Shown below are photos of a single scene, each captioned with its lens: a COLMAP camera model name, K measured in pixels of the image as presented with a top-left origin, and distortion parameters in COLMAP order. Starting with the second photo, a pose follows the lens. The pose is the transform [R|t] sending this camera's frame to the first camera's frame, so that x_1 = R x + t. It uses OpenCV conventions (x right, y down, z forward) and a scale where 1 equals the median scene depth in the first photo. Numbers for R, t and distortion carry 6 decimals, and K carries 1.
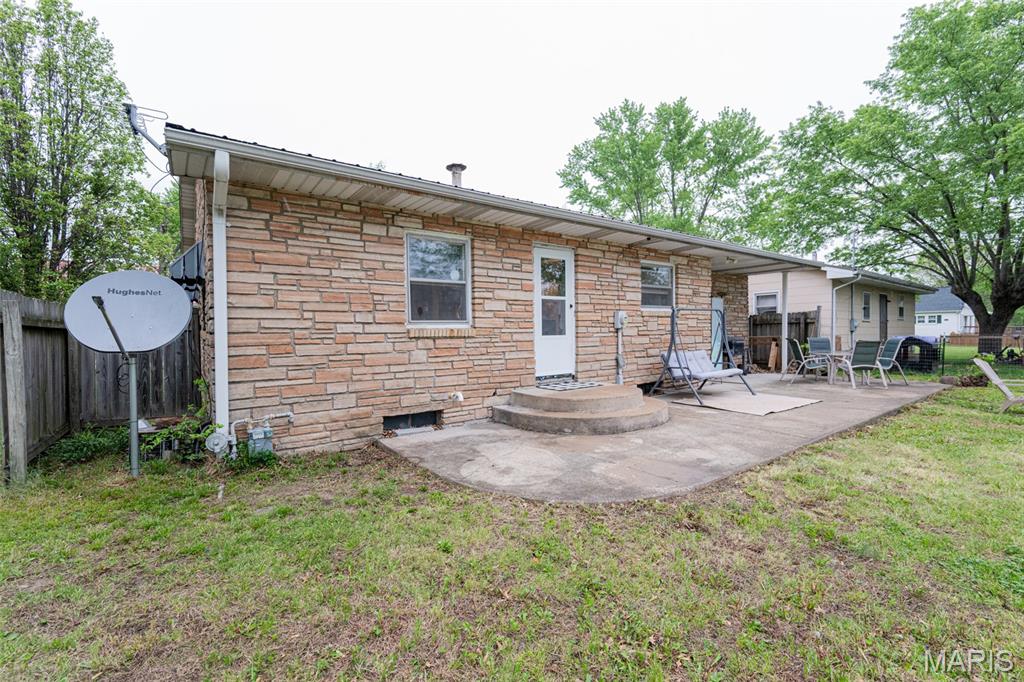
lens RADIAL K [[439.5, 0, 517.0], [0, 439.5, 344.9], [0, 0, 1]] dist [-0.000994, -0.000184]
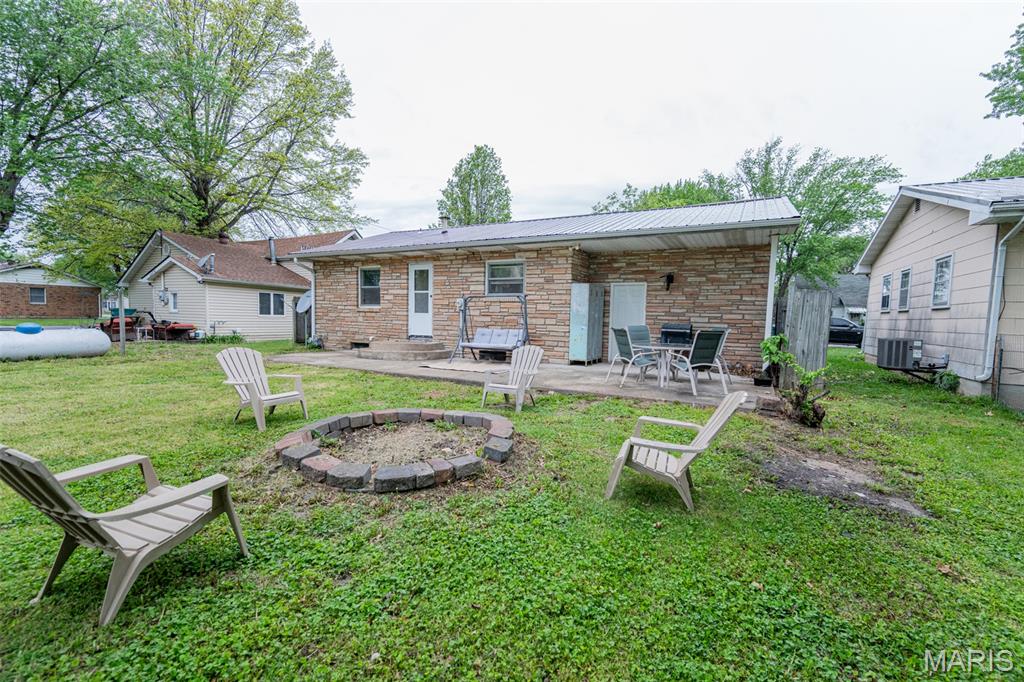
lens RADIAL K [[437.4, 0, 520.2], [0, 437.4, 342.0], [0, 0, 1]] dist [0.000711, 0.000073]
pose [[0.442292, 0.074064, -0.893808, 2.050619], [-0.054252, 0.996969, 0.055766, -0.027580], [0.895229, 0.023826, 0.444969, 0.637039]]
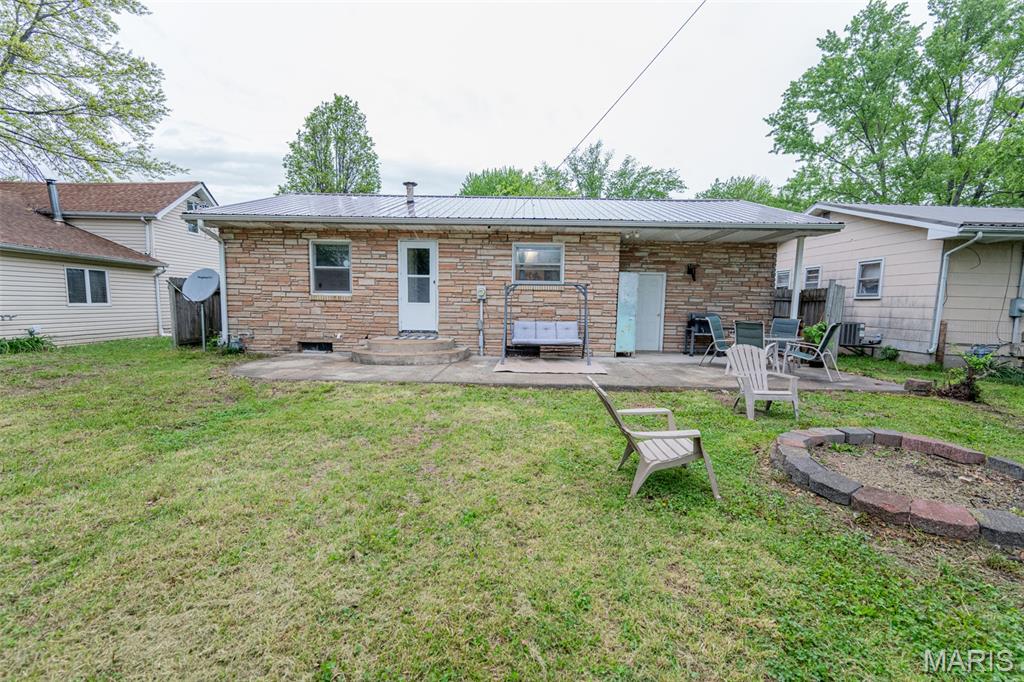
lens RADIAL K [[434.7, 0, 513.7], [0, 434.7, 347.0], [0, 0, 1]] dist [0.000432, -0.000308]
pose [[0.796664, 0.090712, -0.597577, 1.317822], [-0.046794, 0.994963, 0.088651, -0.019361], [0.602608, -0.042662, 0.796896, 0.058750]]
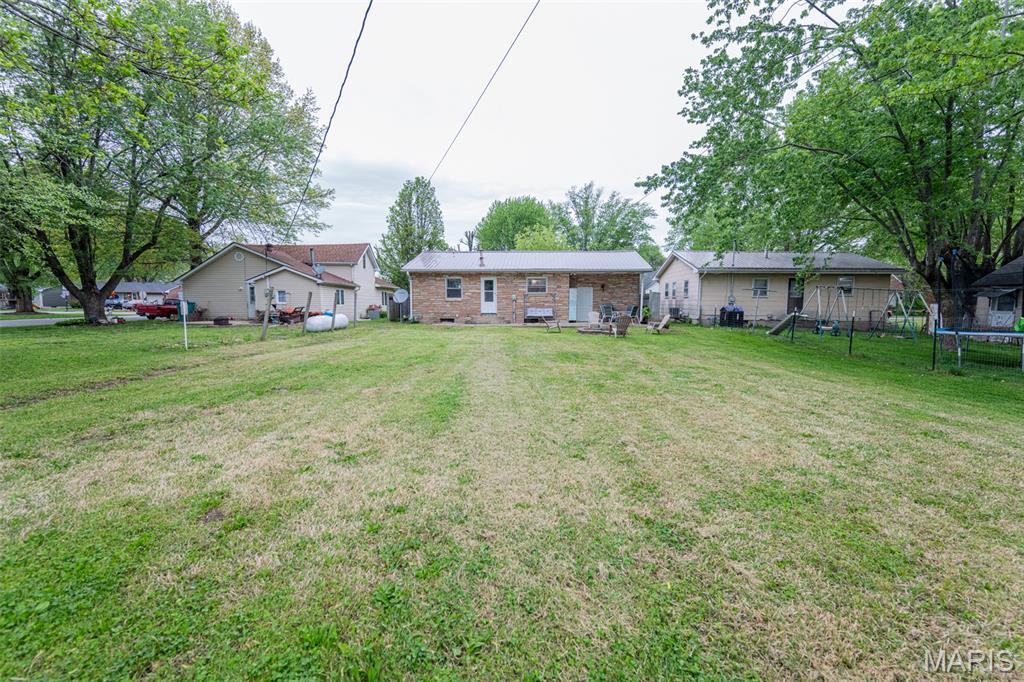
lens RADIAL K [[437.4, 0, 520.2], [0, 437.4, 342.0], [0, 0, 1]] dist [0.000711, 0.000073]
pose [[0.782491, 0.069266, -0.618798, 2.757872], [-0.030887, 0.996888, 0.072531, 0.042601], [0.621896, -0.037642, 0.782195, -1.790239]]
